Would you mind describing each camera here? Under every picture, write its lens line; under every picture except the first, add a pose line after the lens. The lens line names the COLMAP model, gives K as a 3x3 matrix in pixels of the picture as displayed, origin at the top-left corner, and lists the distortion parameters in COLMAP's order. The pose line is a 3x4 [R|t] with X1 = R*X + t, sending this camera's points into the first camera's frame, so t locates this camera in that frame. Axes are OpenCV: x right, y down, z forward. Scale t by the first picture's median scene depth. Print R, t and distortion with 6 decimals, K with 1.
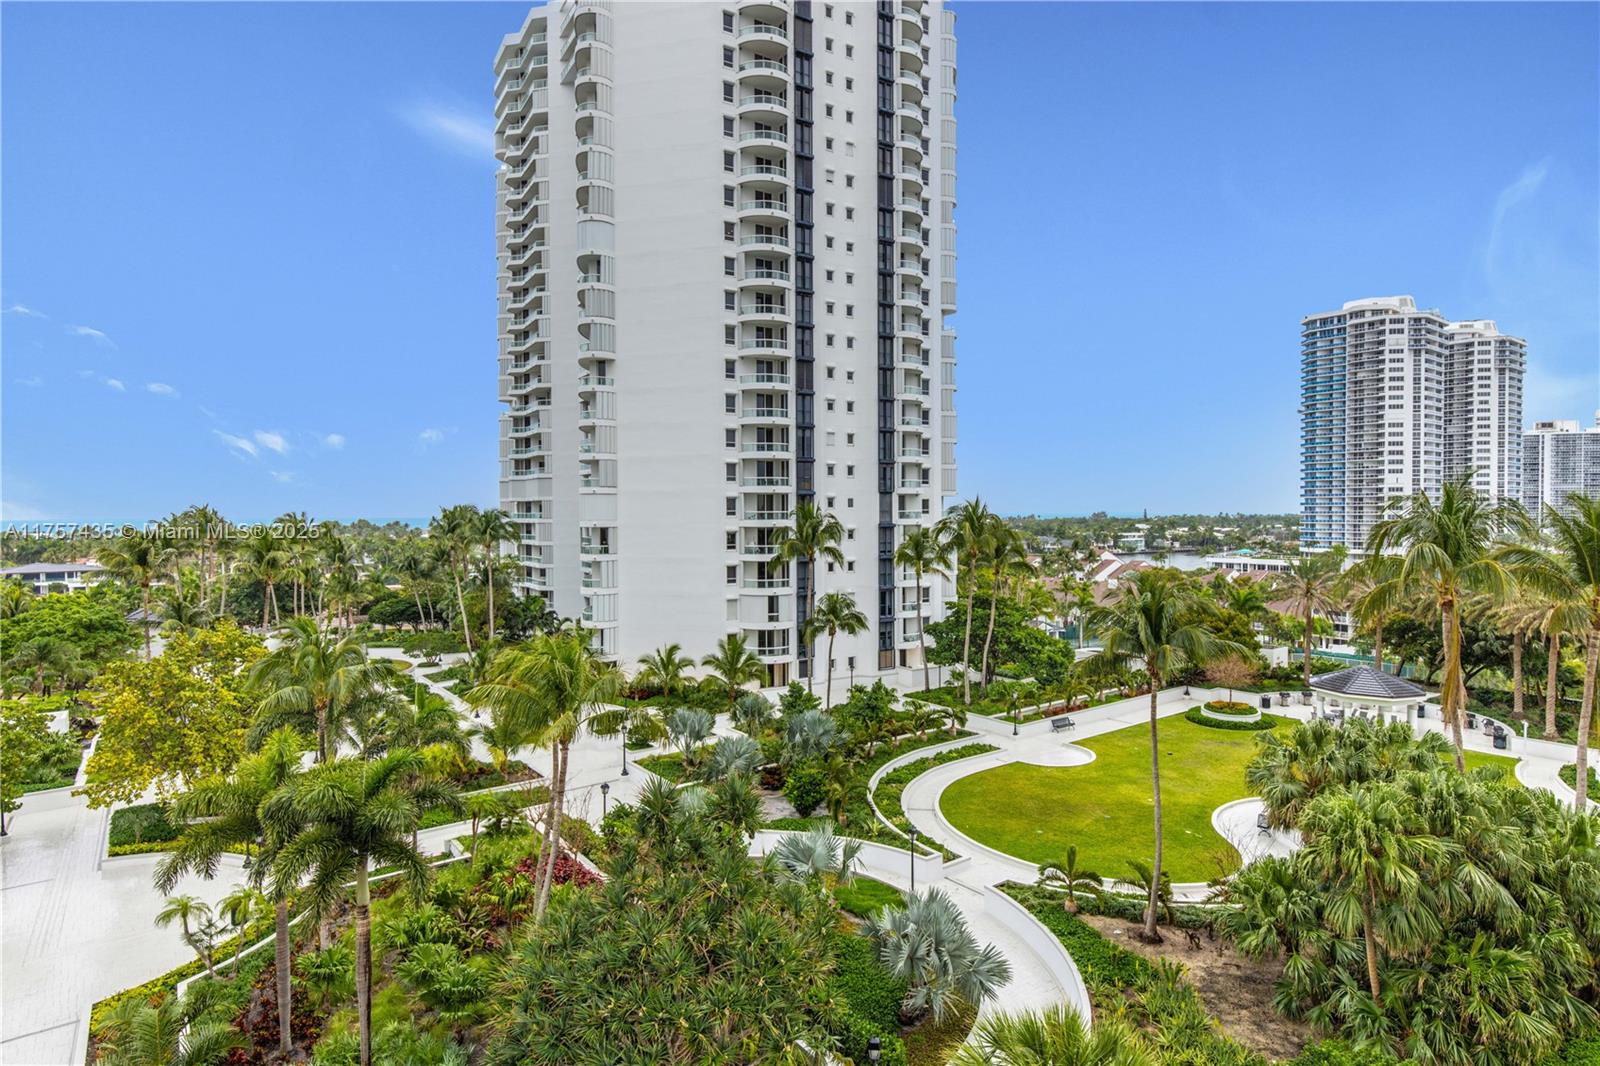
lens RADIAL K [[855.6, 0, 798.9], [0, 855.6, 528.8], [0, 0, 1]] dist [0.001203, 0.000104]
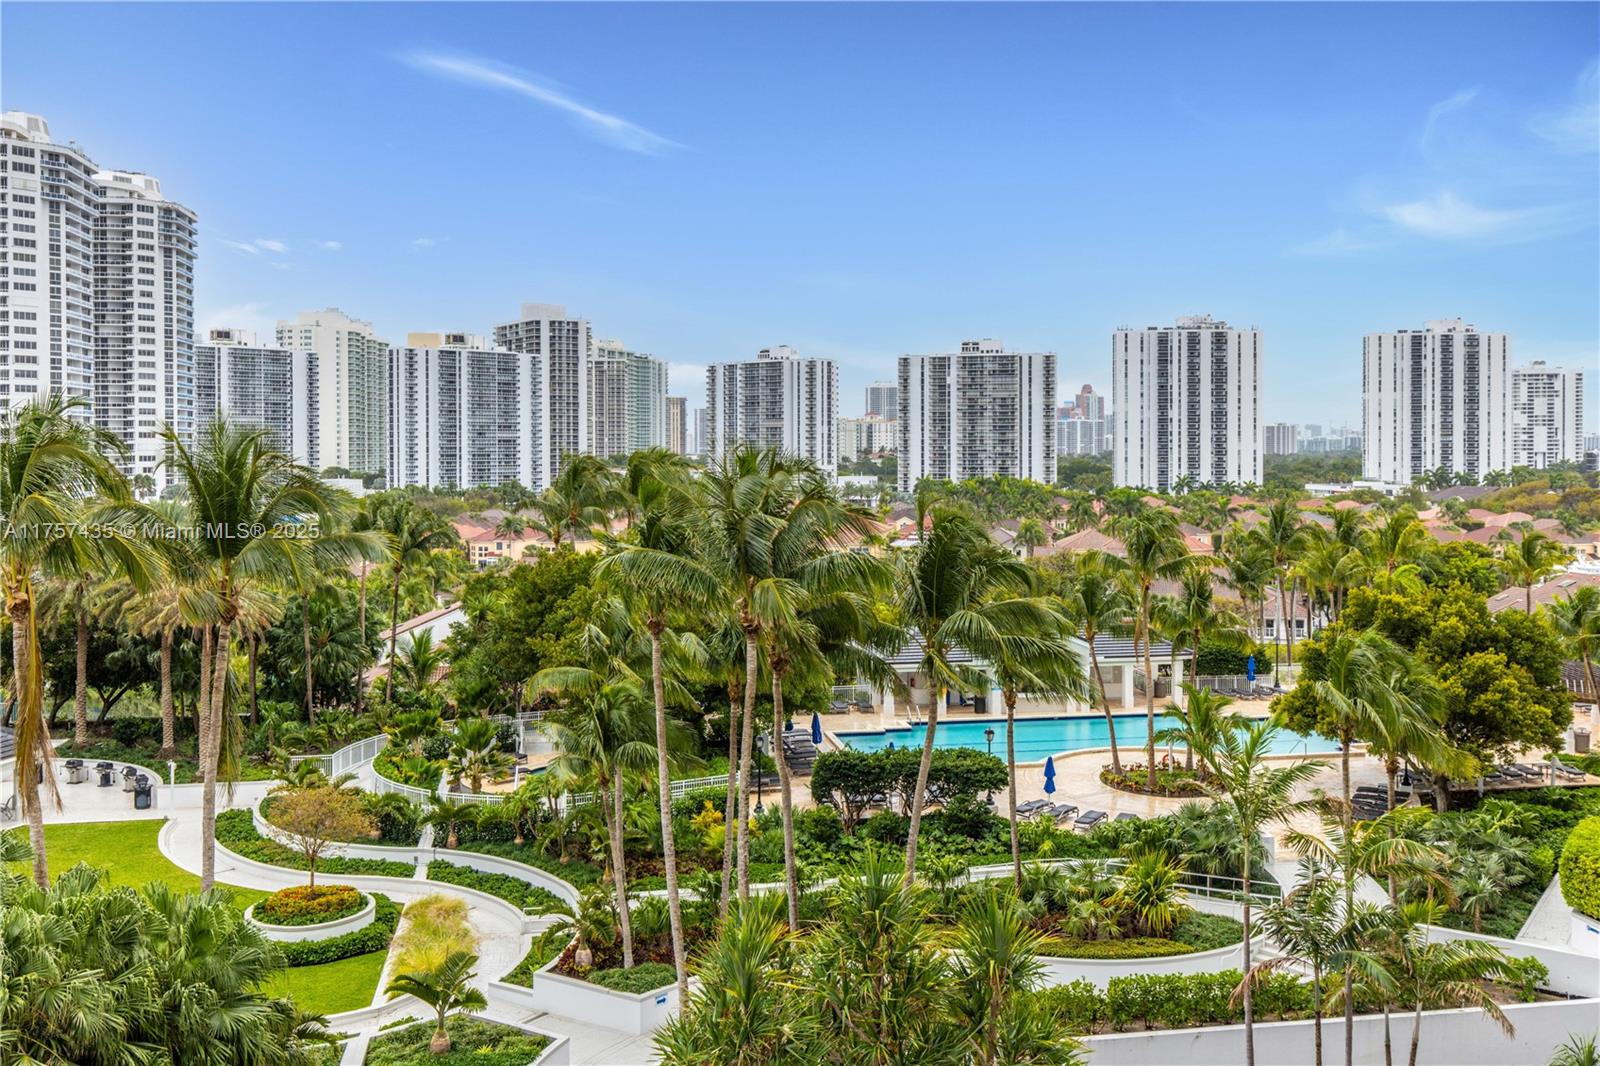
lens RADIAL K [[1406.2, 0, 806.7], [0, 1406.2, 463.9], [0, 0, 1]] dist [0.006477, 0.000900]
pose [[0.453115, -0.005633, 0.891434, 0.140022], [0.016768, 0.999857, -0.002205, 0.000724], [-0.891295, 0.015947, 0.453144, 0.073521]]
